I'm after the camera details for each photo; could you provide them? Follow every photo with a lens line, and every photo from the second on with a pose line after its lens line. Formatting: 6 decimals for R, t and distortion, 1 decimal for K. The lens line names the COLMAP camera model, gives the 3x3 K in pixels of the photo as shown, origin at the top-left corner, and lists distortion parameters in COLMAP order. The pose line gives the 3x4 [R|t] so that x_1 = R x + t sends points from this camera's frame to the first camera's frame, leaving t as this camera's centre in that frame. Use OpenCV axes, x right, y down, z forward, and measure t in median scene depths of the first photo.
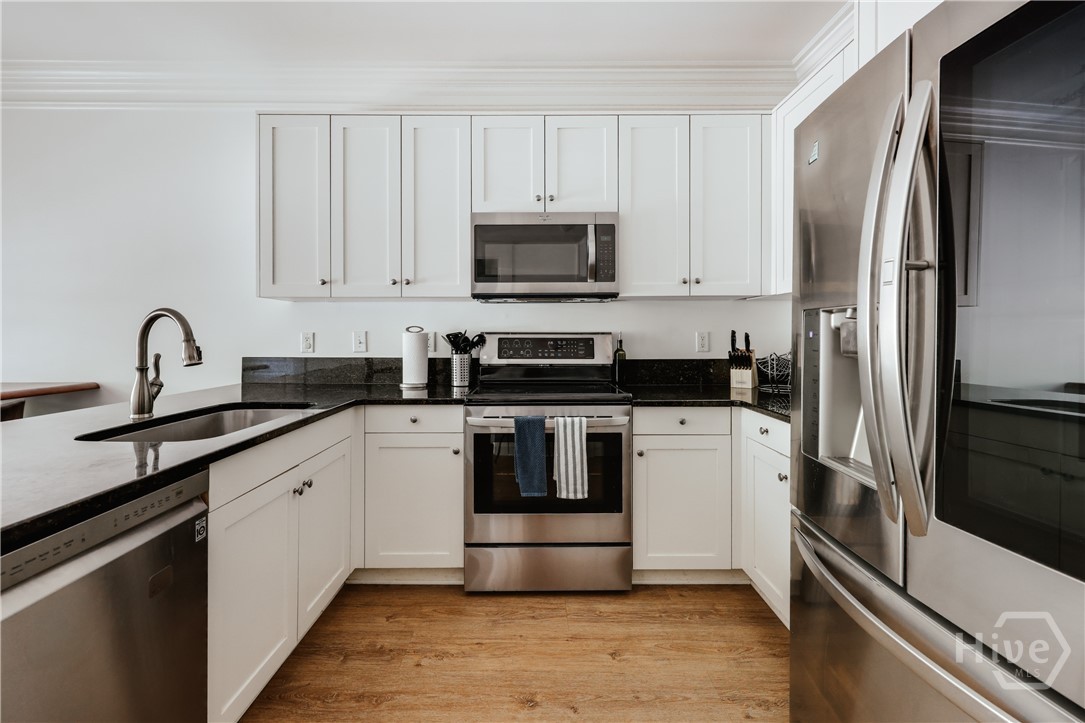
lens RADIAL K [[469.8, 0, 542.0], [0, 469.8, 333.9], [0, 0, 1]] dist [0.000545, 0.000150]
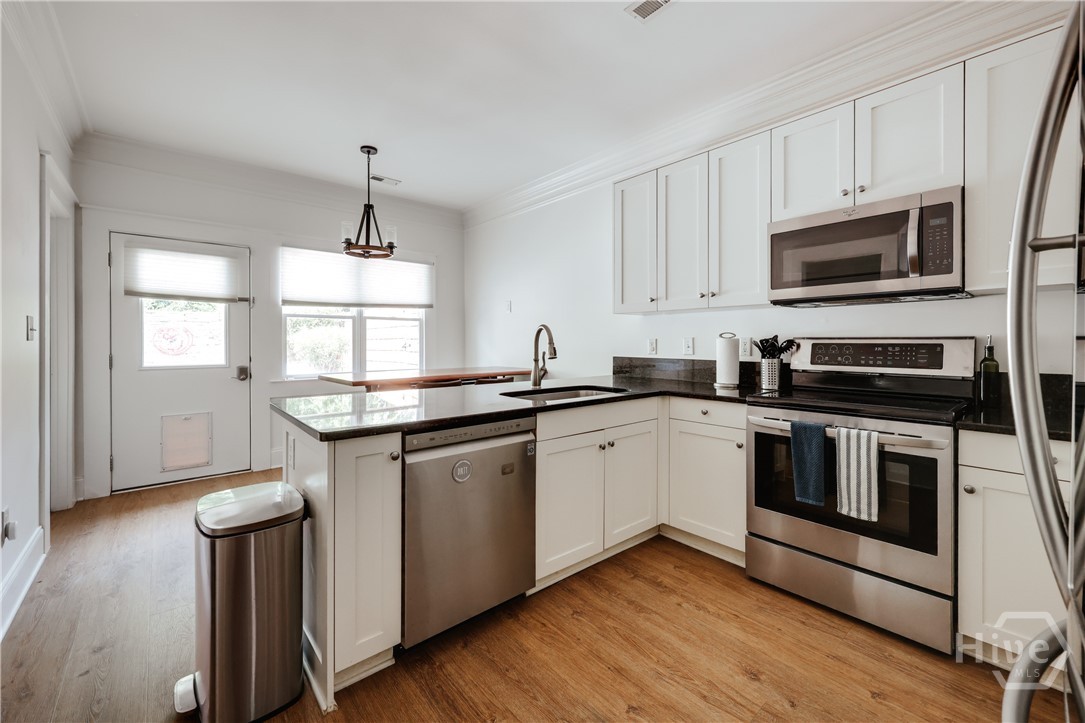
lens RADIAL K [[442.4, 0, 541.0], [0, 442.4, 342.4], [0, 0, 1]] dist [0.000295, -0.000032]
pose [[0.645657, 0.001316, -0.763626, 0.303732], [0.002376, 0.999990, 0.003733, 0.002527], [0.763624, -0.004225, 0.645648, -0.027354]]
